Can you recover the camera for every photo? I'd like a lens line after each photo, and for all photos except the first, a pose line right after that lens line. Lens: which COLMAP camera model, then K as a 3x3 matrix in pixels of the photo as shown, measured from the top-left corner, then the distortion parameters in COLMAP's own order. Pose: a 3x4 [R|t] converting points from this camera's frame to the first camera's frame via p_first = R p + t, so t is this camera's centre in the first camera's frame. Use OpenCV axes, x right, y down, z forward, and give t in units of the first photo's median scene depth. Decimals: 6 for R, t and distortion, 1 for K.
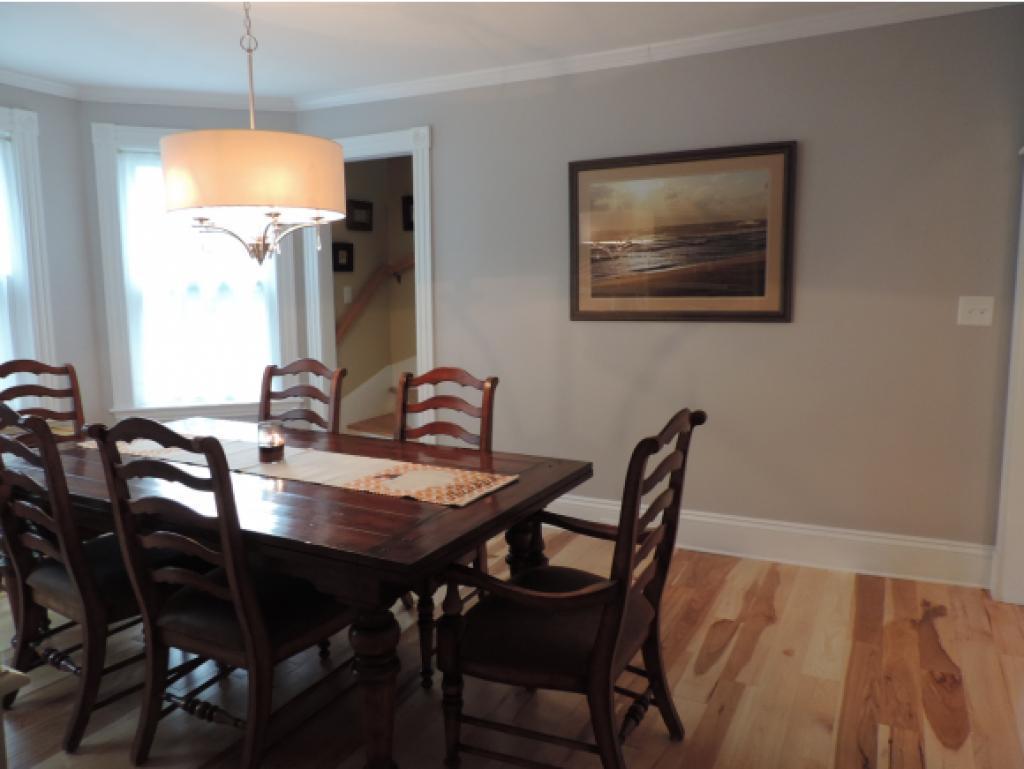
lens RADIAL K [[737.6, 0, 512.0], [0, 737.6, 384.5], [0, 0, 1]] dist [-0.004256, -0.002932]
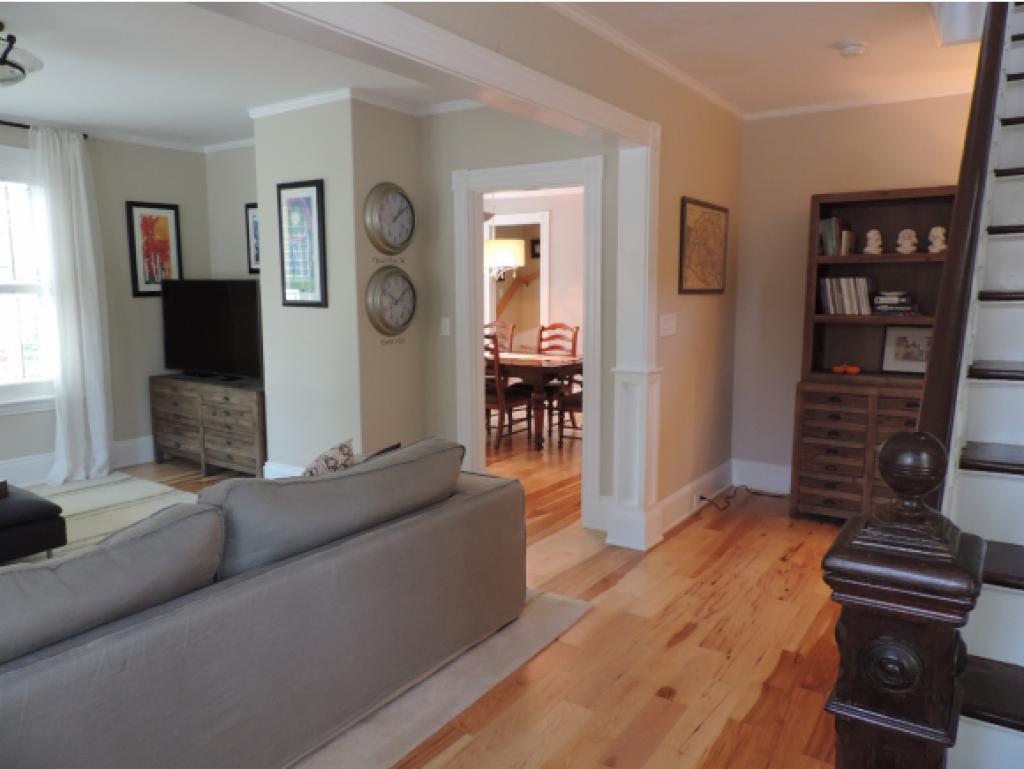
lens RADIAL K [[737.6, 0, 512.0], [0, 737.6, 384.5], [0, 0, 1]] dist [-0.004256, -0.002932]
pose [[0.992045, 0.020350, -0.124226, 0.067471], [-0.020265, 0.999793, 0.001943, 0.179143], [0.124240, 0.000590, 0.992252, -1.449243]]
